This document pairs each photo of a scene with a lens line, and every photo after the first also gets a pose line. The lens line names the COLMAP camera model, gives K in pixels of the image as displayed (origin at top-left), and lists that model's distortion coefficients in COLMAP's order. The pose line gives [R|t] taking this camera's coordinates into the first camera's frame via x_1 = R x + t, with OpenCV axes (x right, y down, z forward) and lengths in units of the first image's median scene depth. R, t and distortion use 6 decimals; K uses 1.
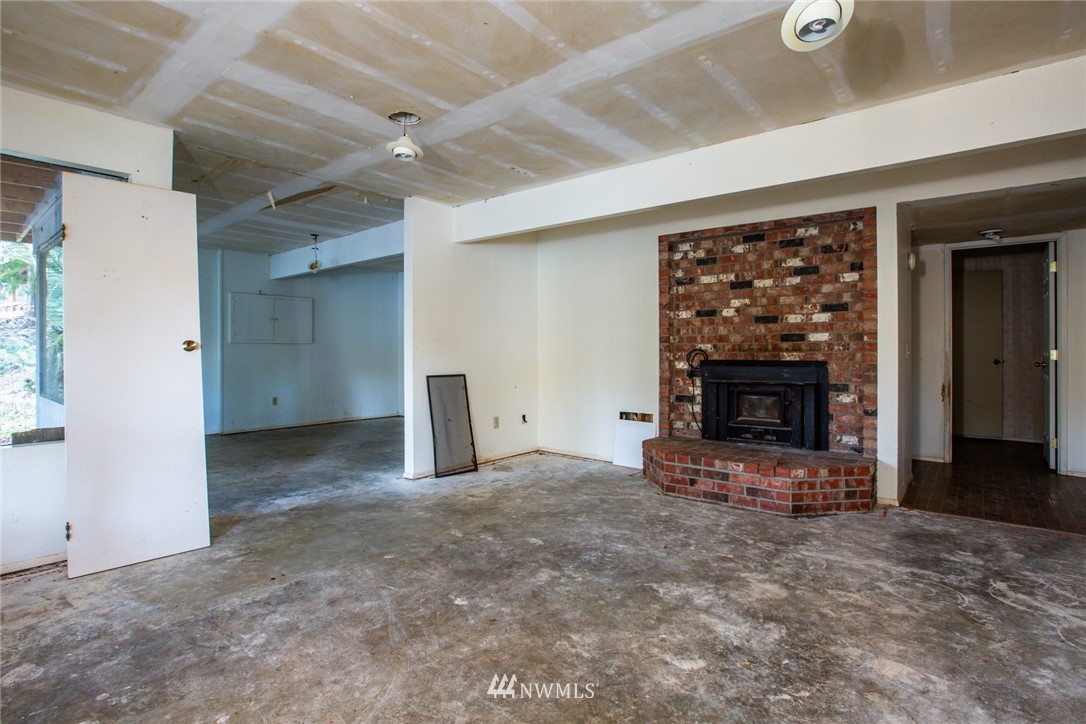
lens RADIAL K [[553.0, 0, 544.1], [0, 553.0, 356.2], [0, 0, 1]] dist [-0.047897, 0.008916]
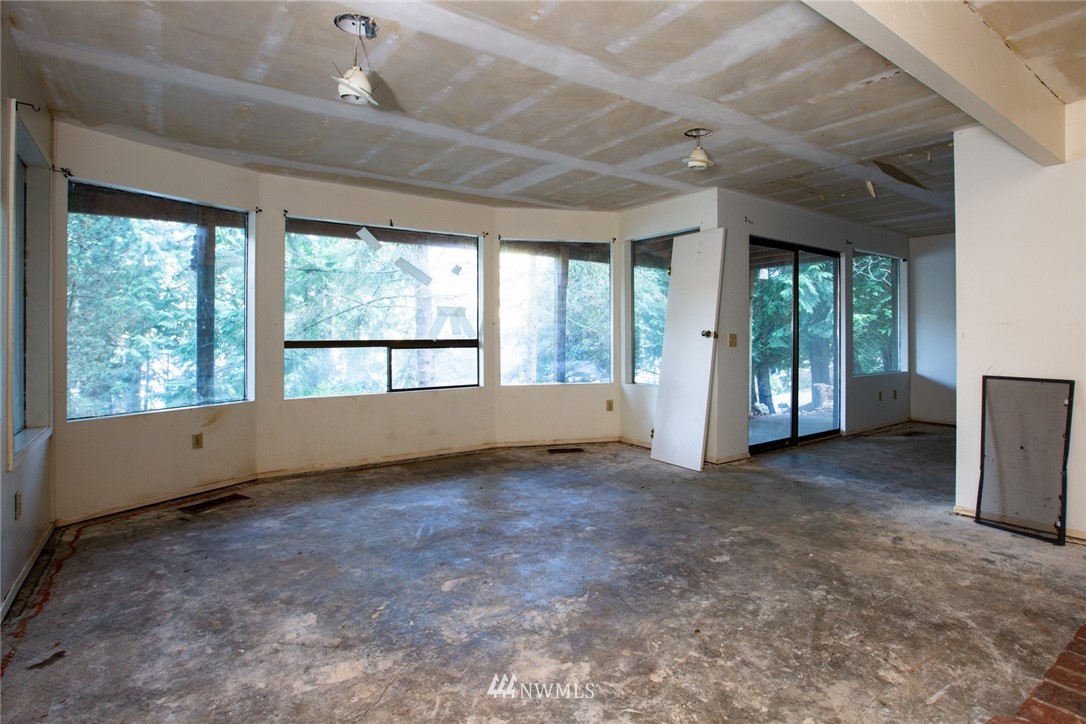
lens RADIAL K [[553.0, 0, 548.4], [0, 553.0, 355.5], [0, 0, 1]] dist [-0.047897, 0.008916]
pose [[-0.277958, 0.039307, -0.959789, 0.949869], [-0.006276, 0.999067, 0.042733, -0.024879], [0.960573, 0.017901, -0.277452, 1.046604]]
